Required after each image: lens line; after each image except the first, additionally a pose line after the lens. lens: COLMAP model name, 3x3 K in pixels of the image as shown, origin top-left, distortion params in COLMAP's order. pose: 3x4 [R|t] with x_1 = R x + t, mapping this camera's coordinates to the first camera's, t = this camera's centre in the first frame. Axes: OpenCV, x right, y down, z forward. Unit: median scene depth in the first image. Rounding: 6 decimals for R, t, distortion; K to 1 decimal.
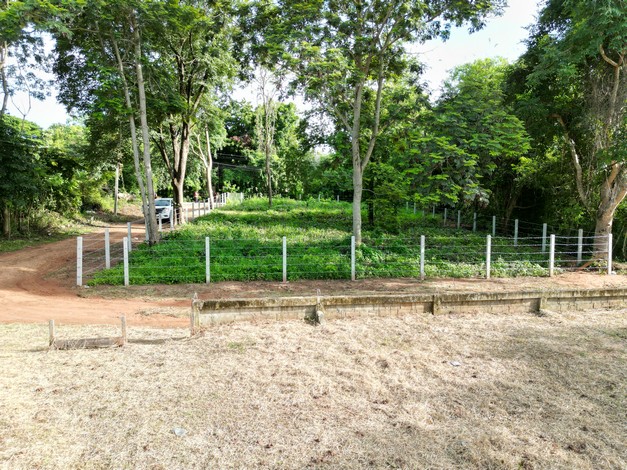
lens RADIAL K [[441.0, 0, 313.8], [0, 441.0, 237.3], [0, 0, 1]] dist [0.027703, -0.002777]
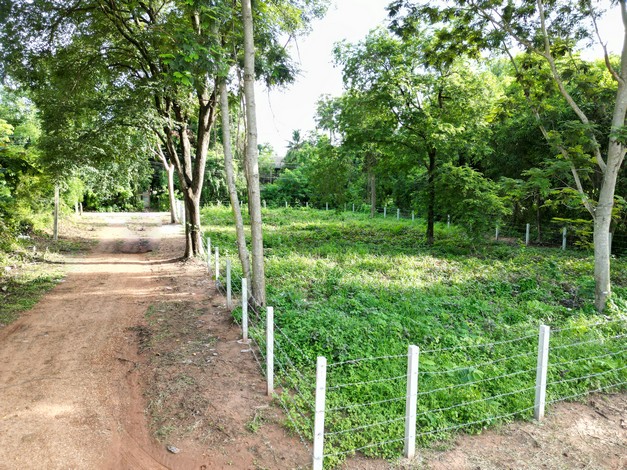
lens RADIAL K [[441.0, 0, 312.5], [0, 441.0, 236.2], [0, 0, 1]] dist [0.027703, -0.002777]
pose [[0.967380, -0.032587, 0.251226, -0.145601], [0.033462, 0.999440, 0.000786, -0.025714], [-0.251111, 0.007646, 0.967928, 0.143195]]
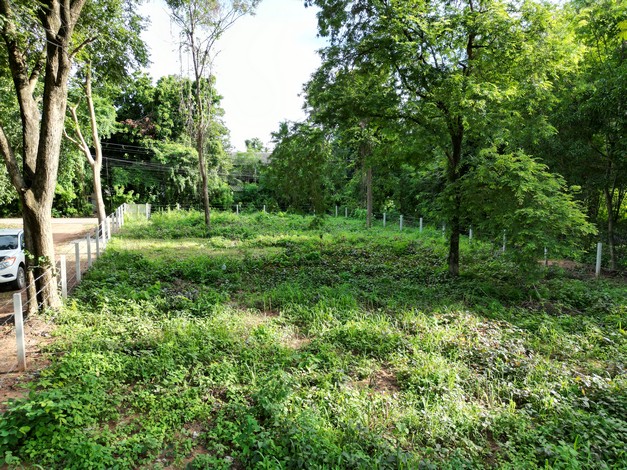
lens RADIAL K [[441.0, 0, 315.4], [0, 441.0, 229.4], [0, 0, 1]] dist [0.027703, -0.002777]
pose [[0.965365, -0.029261, 0.259256, -0.085771], [0.033874, 0.999337, -0.013343, -0.041674], [-0.258693, 0.021663, 0.965717, 0.277155]]
